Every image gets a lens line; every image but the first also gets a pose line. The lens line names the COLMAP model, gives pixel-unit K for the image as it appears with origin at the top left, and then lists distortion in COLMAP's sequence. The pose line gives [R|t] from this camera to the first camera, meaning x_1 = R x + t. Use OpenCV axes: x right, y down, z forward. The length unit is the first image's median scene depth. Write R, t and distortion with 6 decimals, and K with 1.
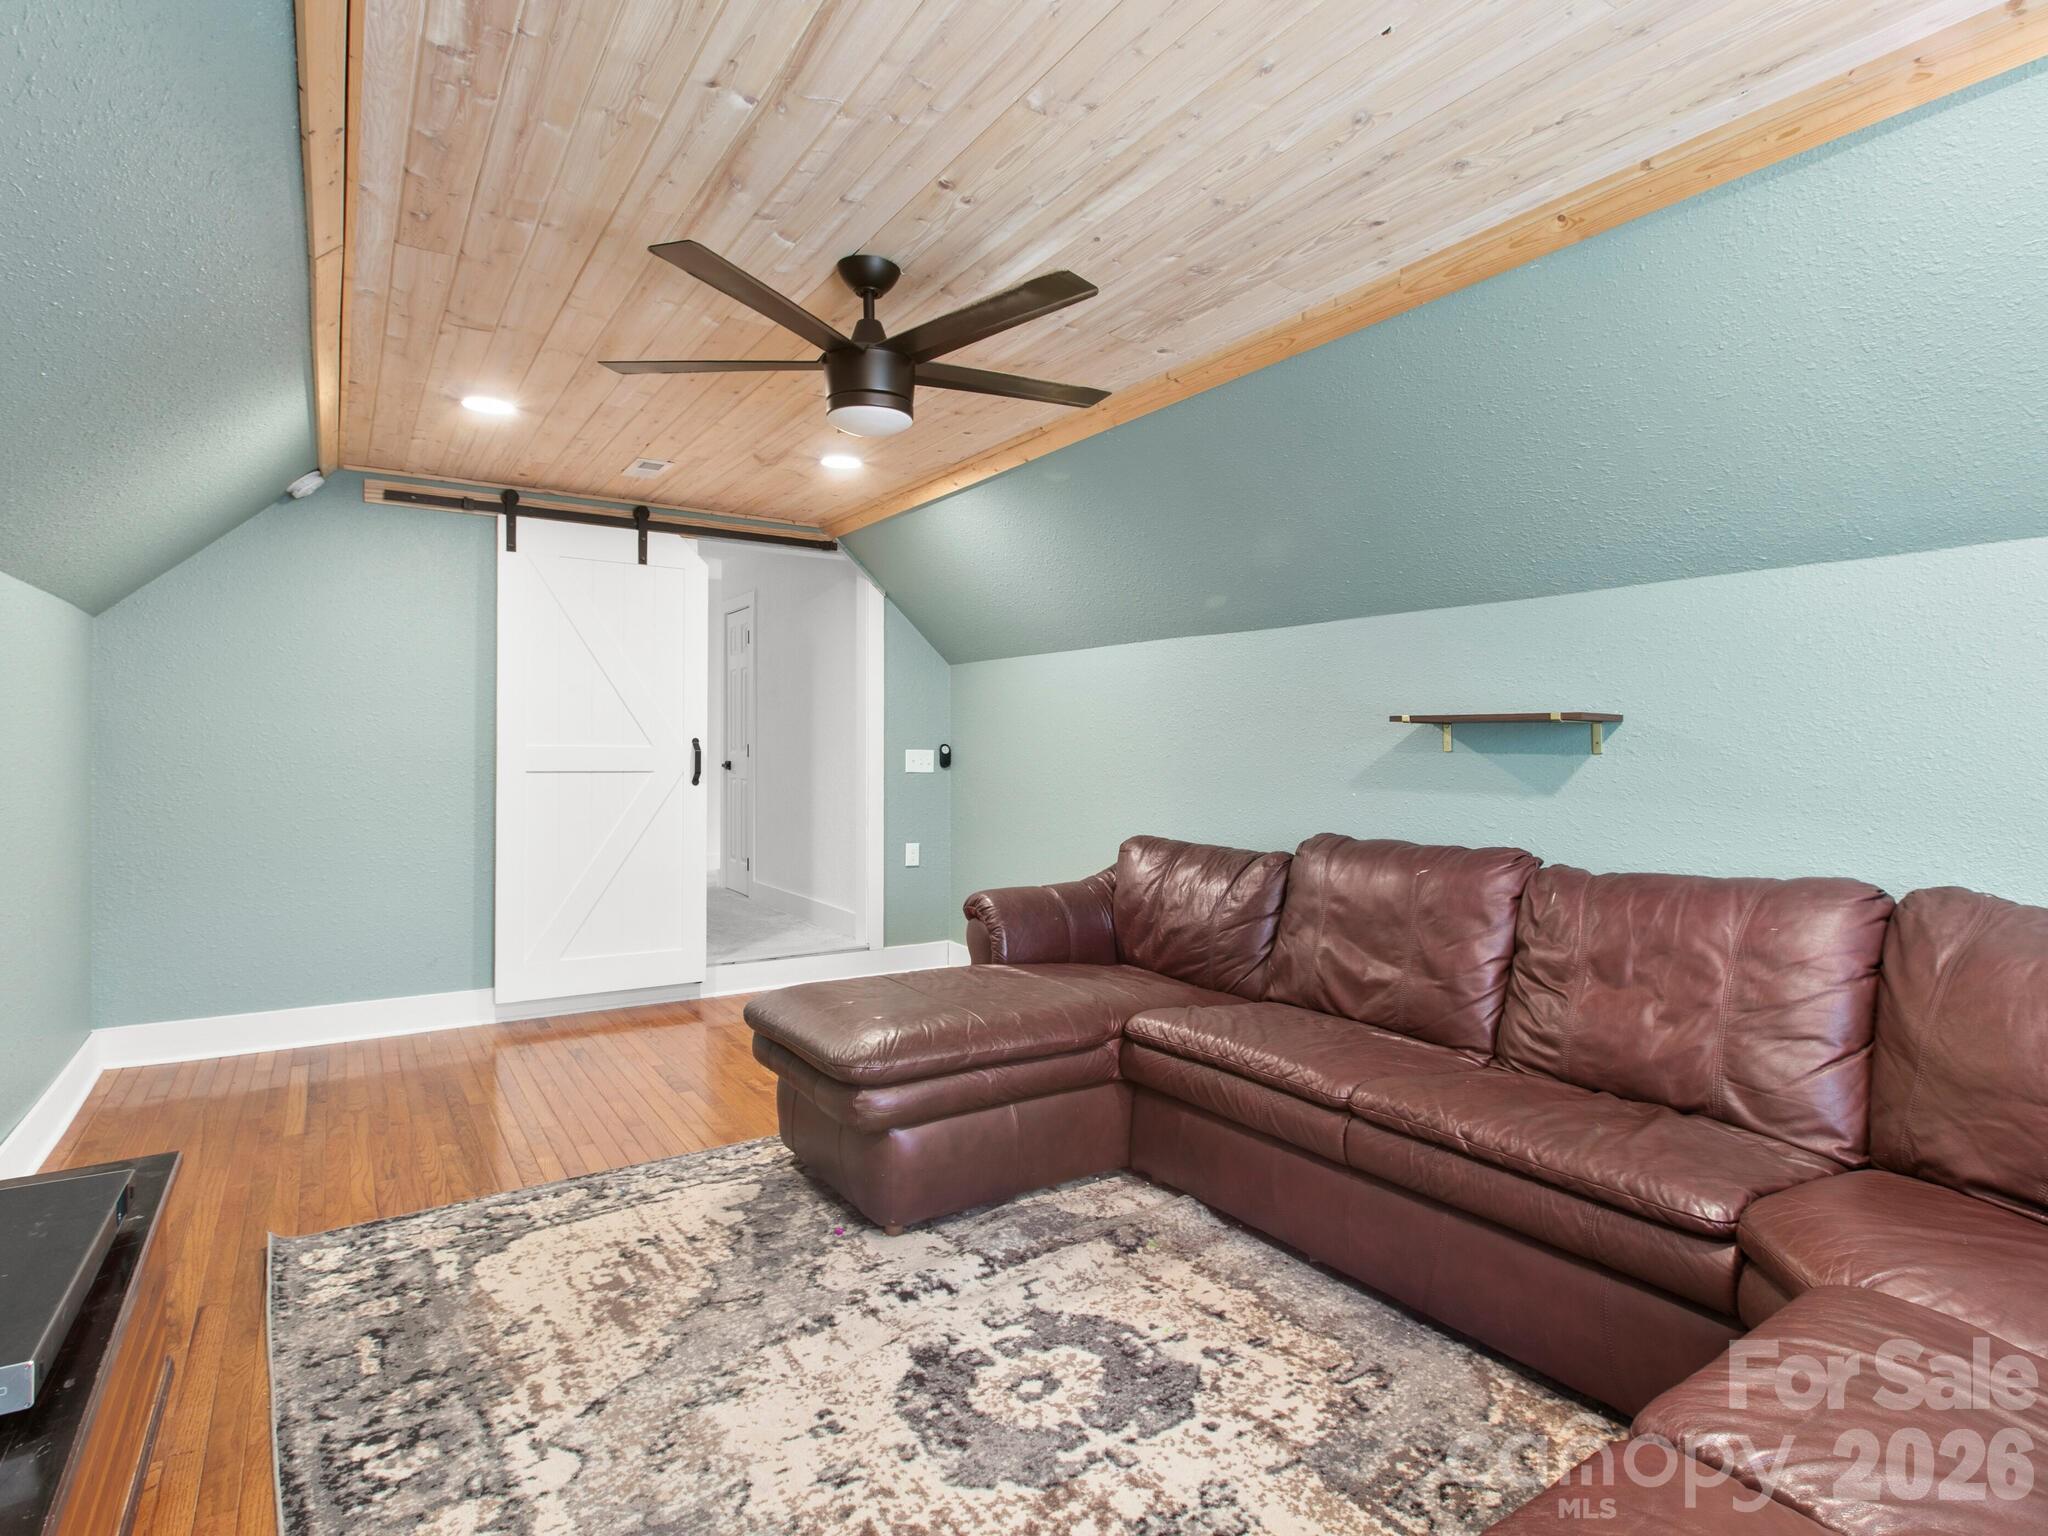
lens RADIAL K [[1054.4, 0, 1024.0], [0, 1054.4, 768.0], [0, 0, 1]] dist [-0.002325, -0.000767]
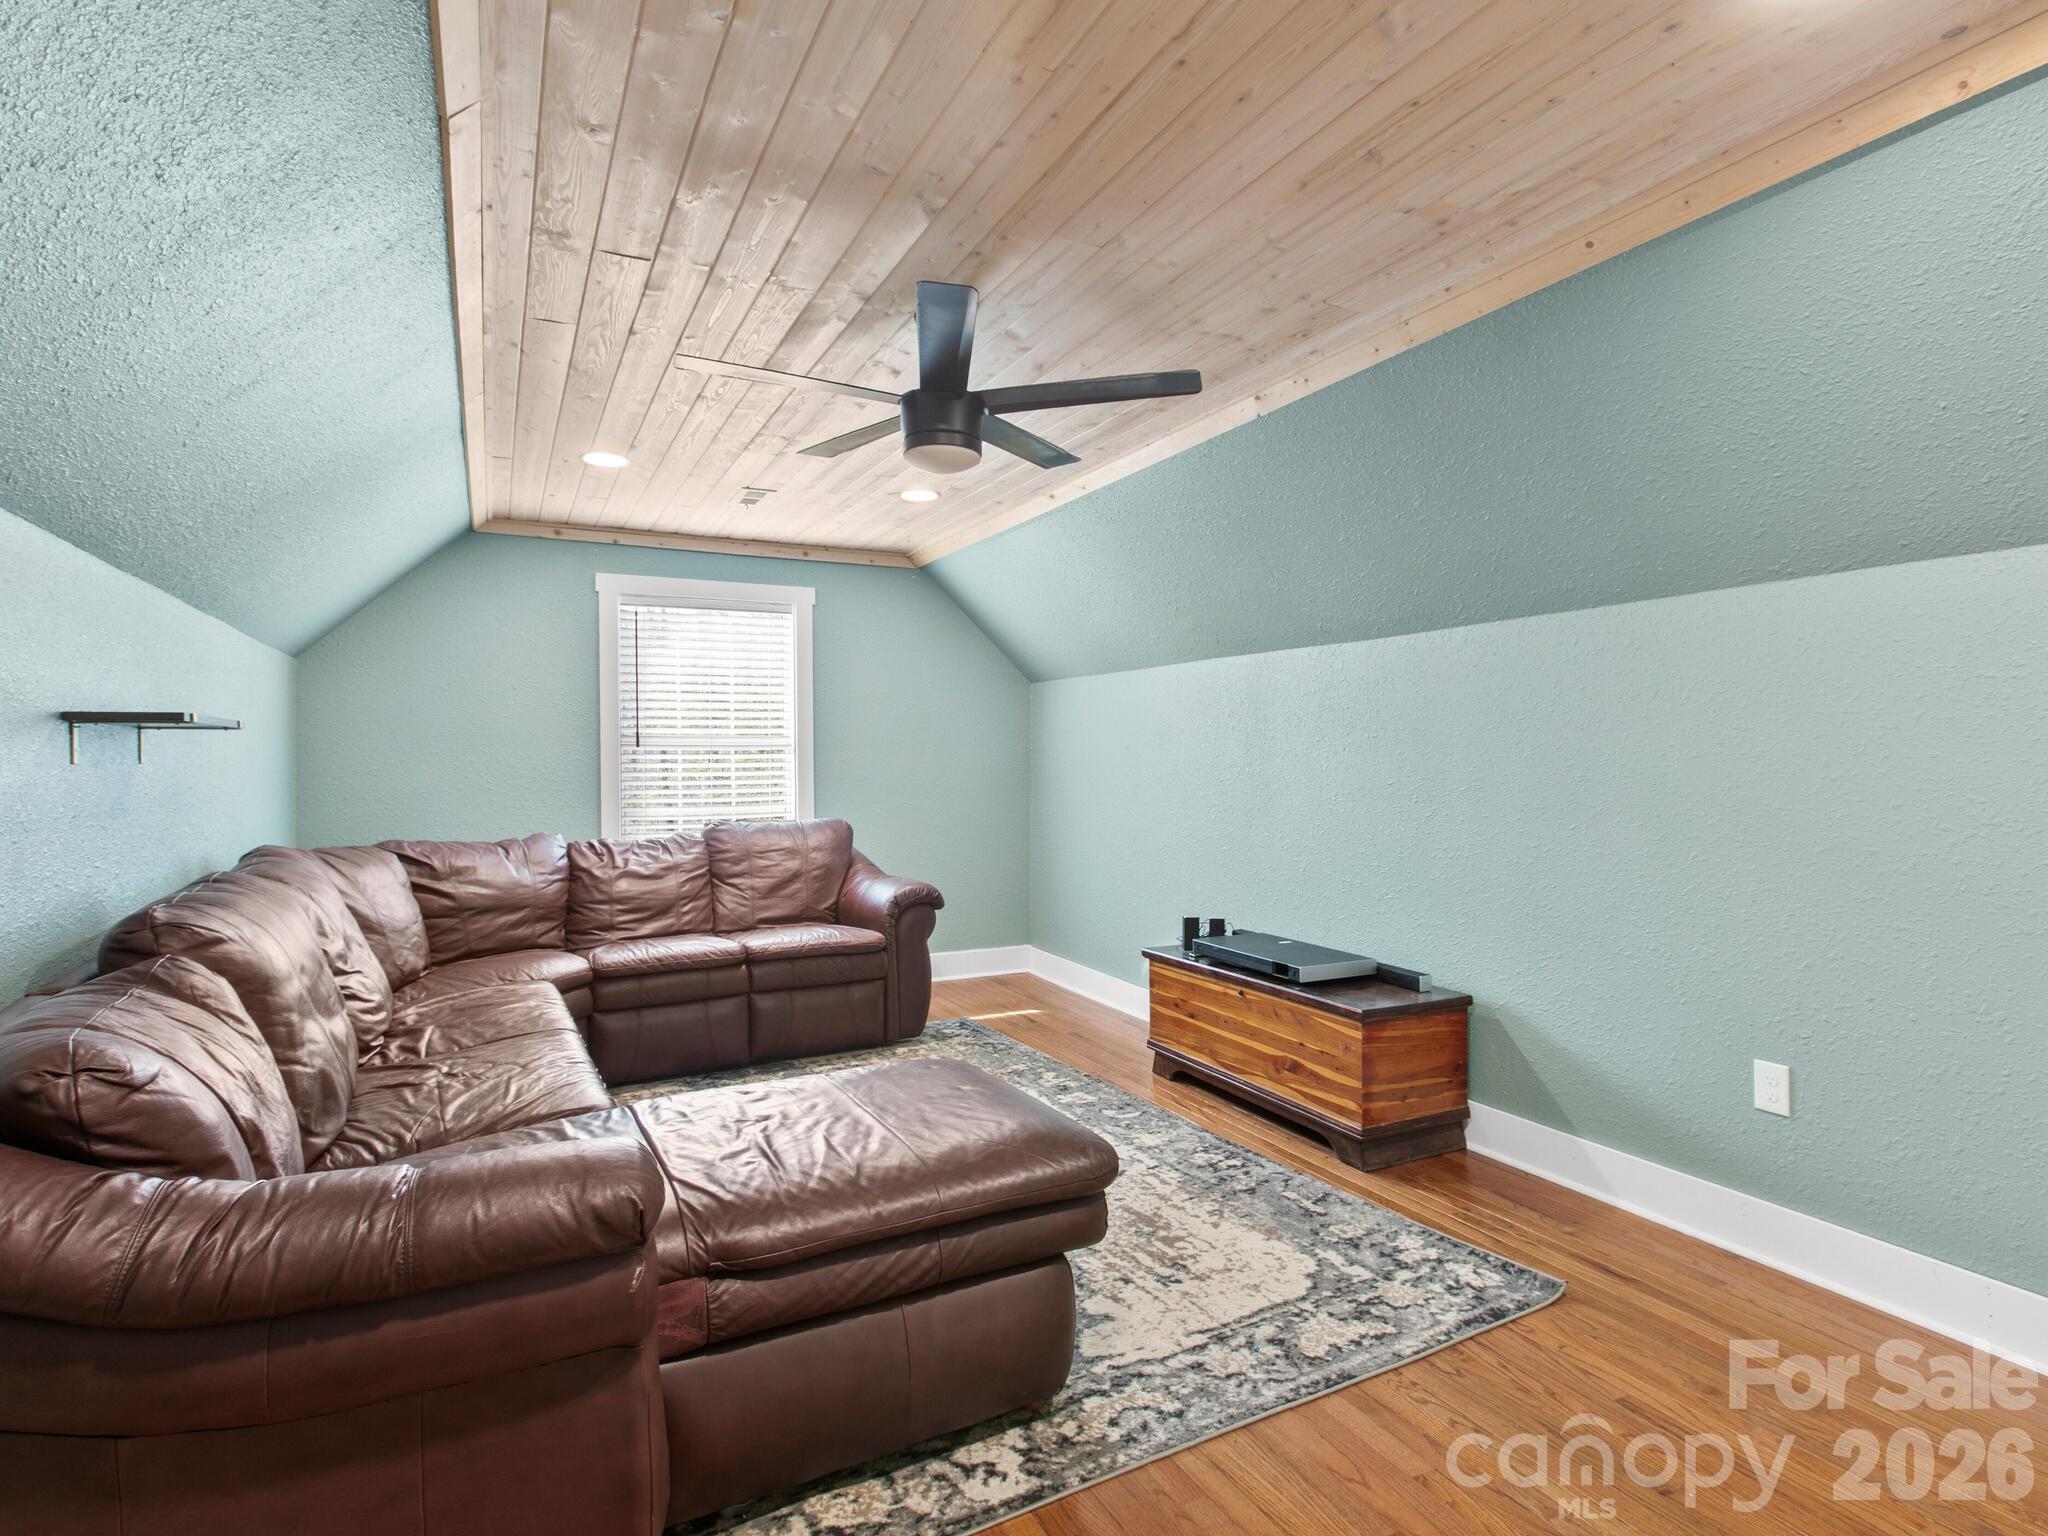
lens RADIAL K [[1054.4, 0, 1024.0], [0, 1054.4, 768.0], [0, 0, 1]] dist [-0.002325, -0.000767]
pose [[-0.994287, -0.005655, 0.106585, -0.328958], [-0.002631, 0.999590, 0.028495, -0.052037], [-0.106703, 0.028052, -0.993895, 2.002738]]
